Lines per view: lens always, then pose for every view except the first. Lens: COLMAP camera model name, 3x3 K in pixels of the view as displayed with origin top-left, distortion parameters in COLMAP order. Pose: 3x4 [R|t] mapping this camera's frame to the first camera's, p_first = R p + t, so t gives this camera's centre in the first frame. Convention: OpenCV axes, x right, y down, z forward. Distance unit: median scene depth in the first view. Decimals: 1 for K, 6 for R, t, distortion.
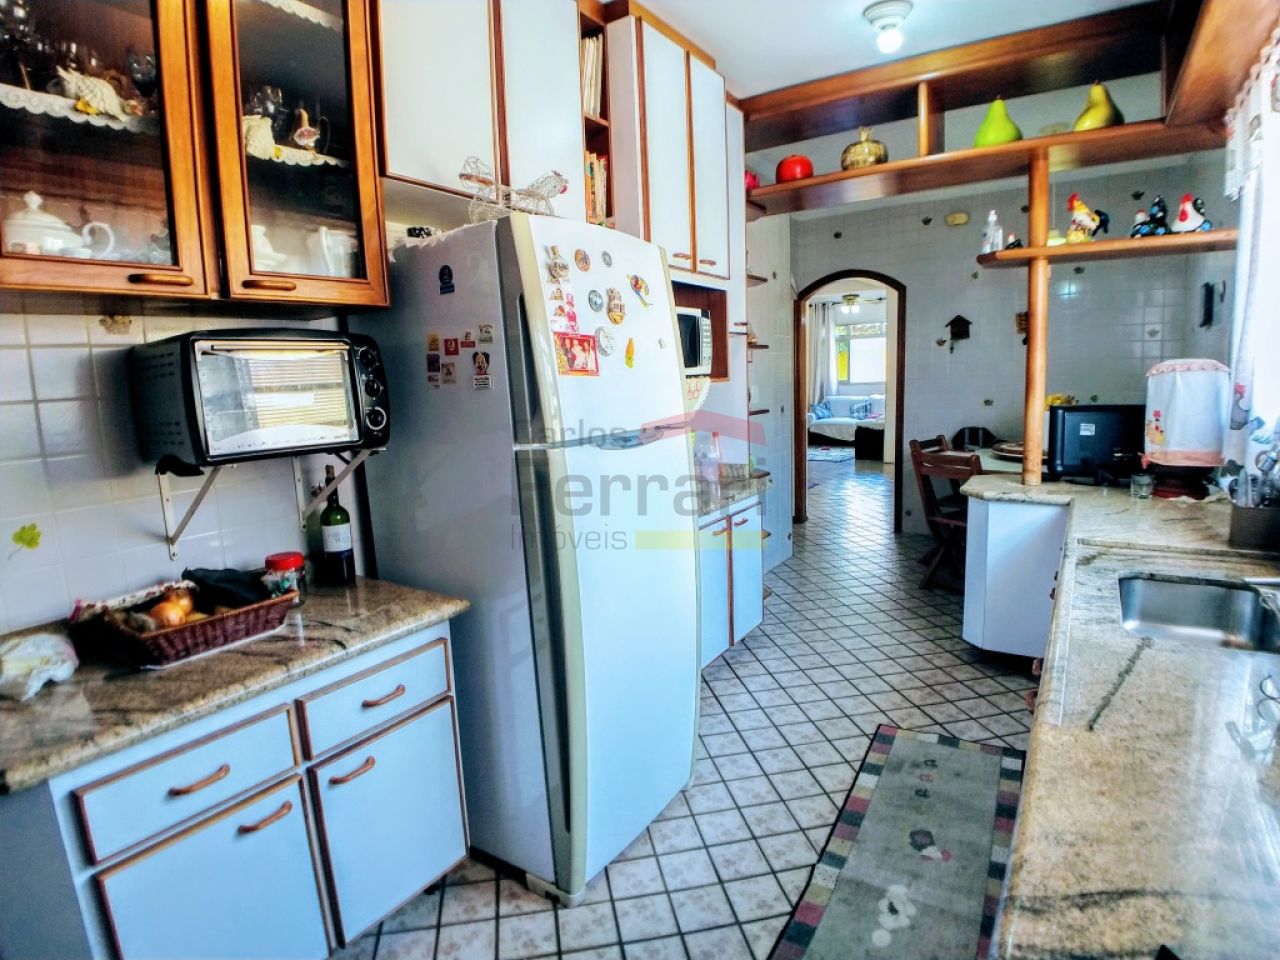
lens RADIAL K [[696.9, 0, 640.0], [0, 696.9, 480.0], [0, 0, 1]] dist [-0.001768, -0.053699]
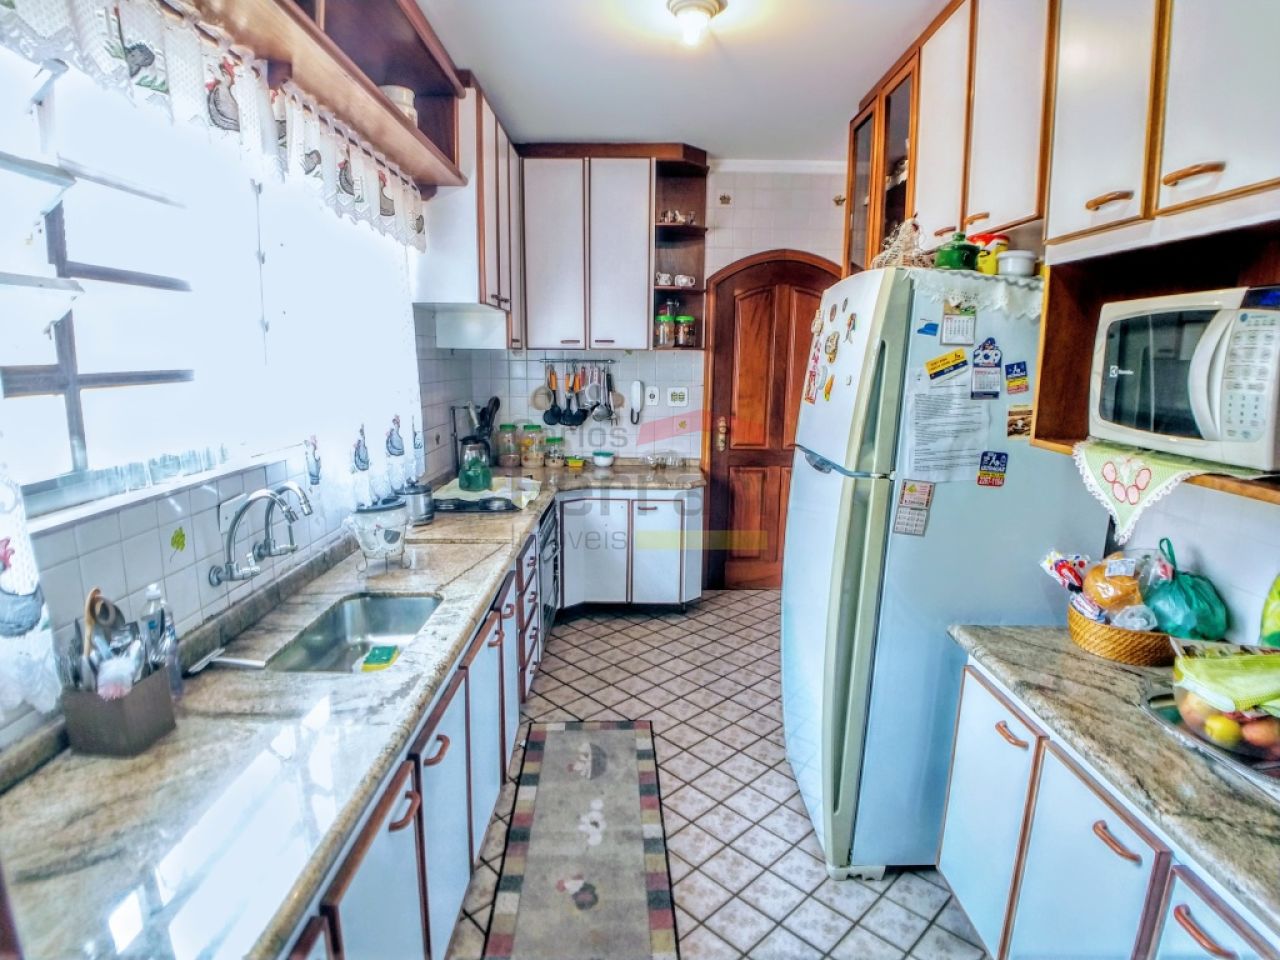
lens RADIAL K [[696.9, 0, 640.0], [0, 696.9, 480.0], [0, 0, 1]] dist [-0.001768, -0.053699]
pose [[-0.839995, 0.120683, -0.529003, 0.797166], [-0.062380, 0.947007, 0.315097, -0.350135], [0.538996, 0.297679, -0.787953, 1.650123]]
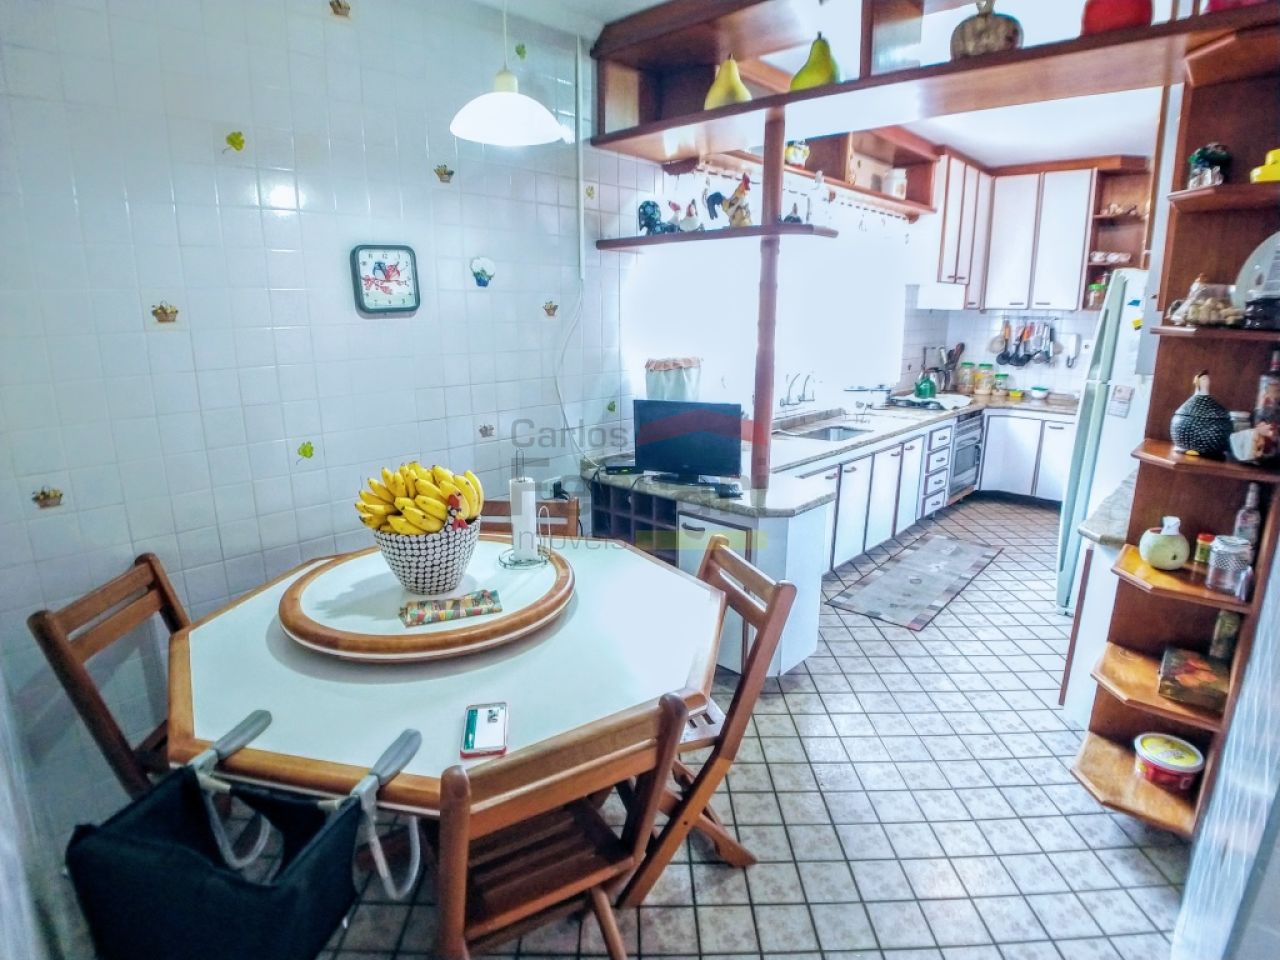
lens RADIAL K [[696.9, 0, 640.0], [0, 696.9, 480.0], [0, 0, 1]] dist [-0.001768, -0.053699]
pose [[-0.984830, -0.012559, 0.173066, 0.860311], [0.054402, 0.924743, 0.376683, -0.555520], [-0.164772, 0.380384, -0.910032, 2.881629]]
